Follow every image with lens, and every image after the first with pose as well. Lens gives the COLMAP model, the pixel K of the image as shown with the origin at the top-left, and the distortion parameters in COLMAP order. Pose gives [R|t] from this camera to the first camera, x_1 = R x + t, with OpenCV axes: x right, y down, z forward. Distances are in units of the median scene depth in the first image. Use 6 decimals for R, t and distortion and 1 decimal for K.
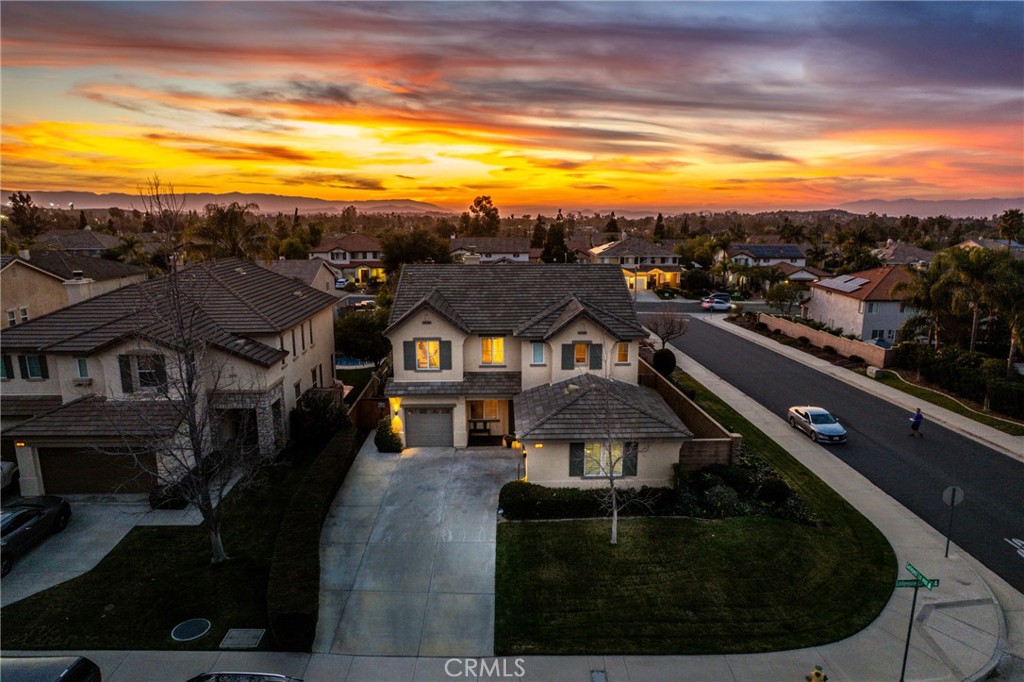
lens RADIAL K [[655.8, 0, 516.2], [0, 655.8, 343.8], [0, 0, 1]] dist [-0.081123, 0.073747]
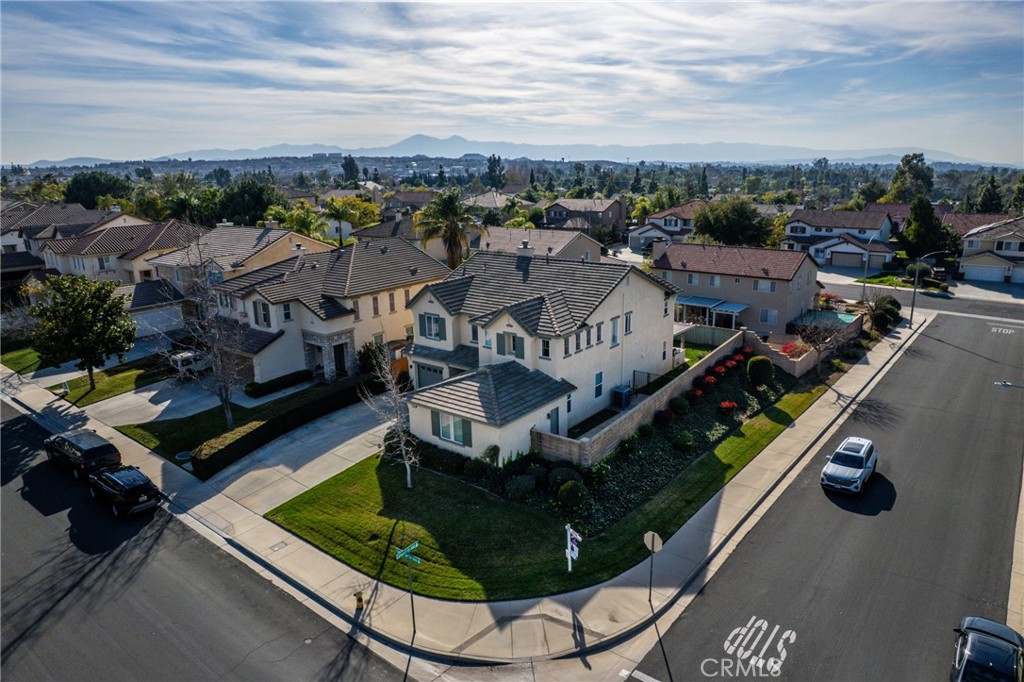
lens RADIAL K [[672.6, 0, 516.0], [0, 672.6, 353.3], [0, 0, 1]] dist [-0.072776, 0.061920]
pose [[0.774574, 0.160100, -0.611885, 0.829759], [-0.110758, 0.986818, 0.117995, -0.108679], [0.622710, -0.023624, 0.782096, 0.062244]]
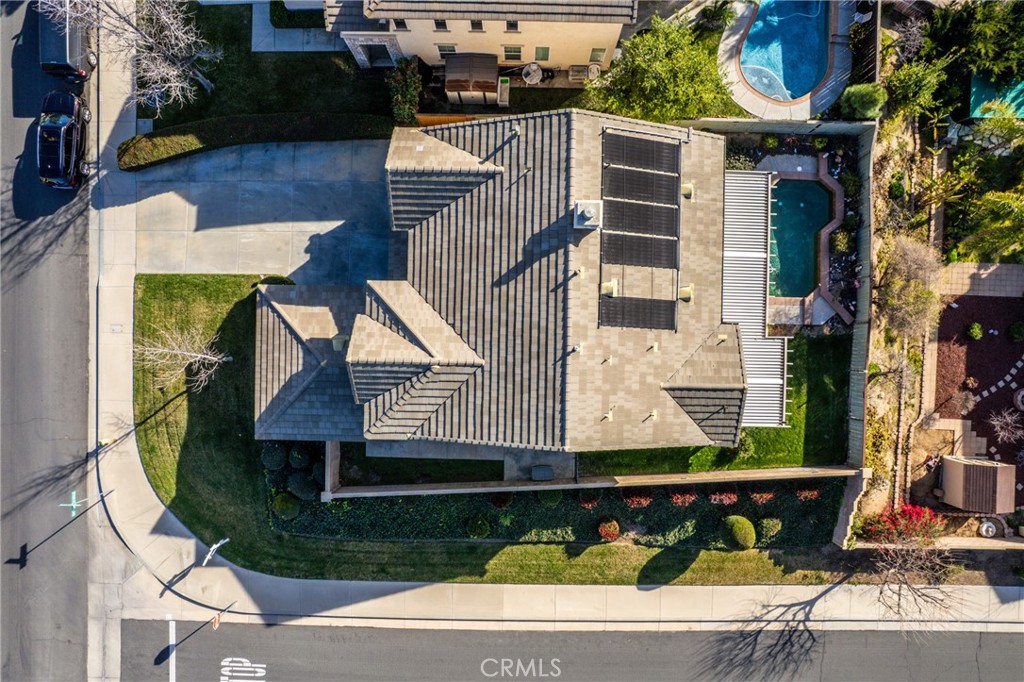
lens RADIAL K [[655.8, 0, 516.2], [0, 655.8, 343.8], [0, 0, 1]] dist [-0.081123, 0.073747]
pose [[-0.040046, 0.999185, 0.005053, 0.065348], [-0.199038, -0.012933, 0.979906, -0.878403], [0.979173, 0.038236, 0.199394, 0.996733]]
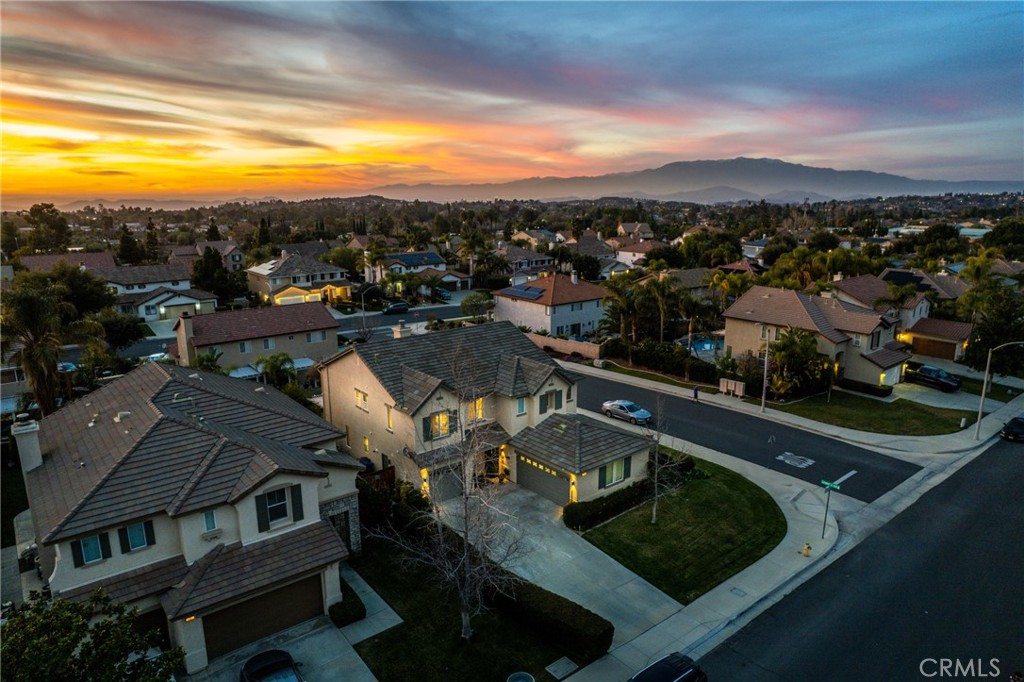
lens RADIAL K [[655.8, 0, 516.2], [0, 655.8, 343.8], [0, 0, 1]] dist [-0.081123, 0.073747]
pose [[0.783615, -0.141476, 0.604923, -0.733679], [0.128970, 0.989557, 0.064364, -0.189617], [-0.607712, 0.027580, 0.793678, -0.023864]]
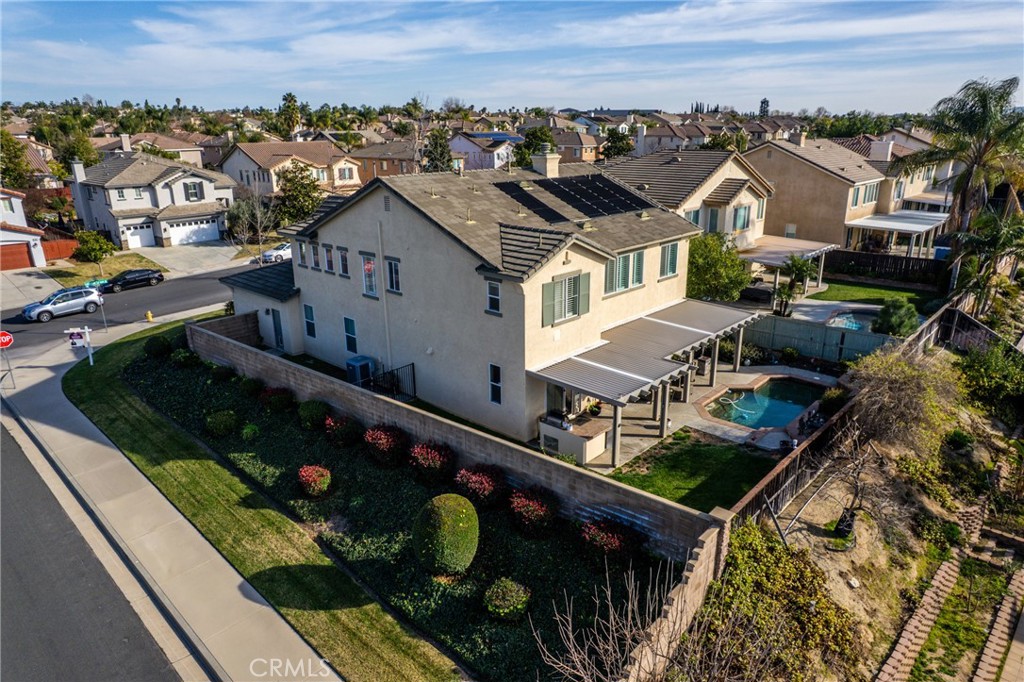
lens RADIAL K [[655.8, 0, 516.2], [0, 655.8, 343.8], [0, 0, 1]] dist [-0.081123, 0.073747]
pose [[-0.698240, 0.231848, -0.677280, 0.629106], [-0.140631, 0.883240, 0.447336, -0.334114], [0.701915, 0.407595, -0.584108, 1.828136]]
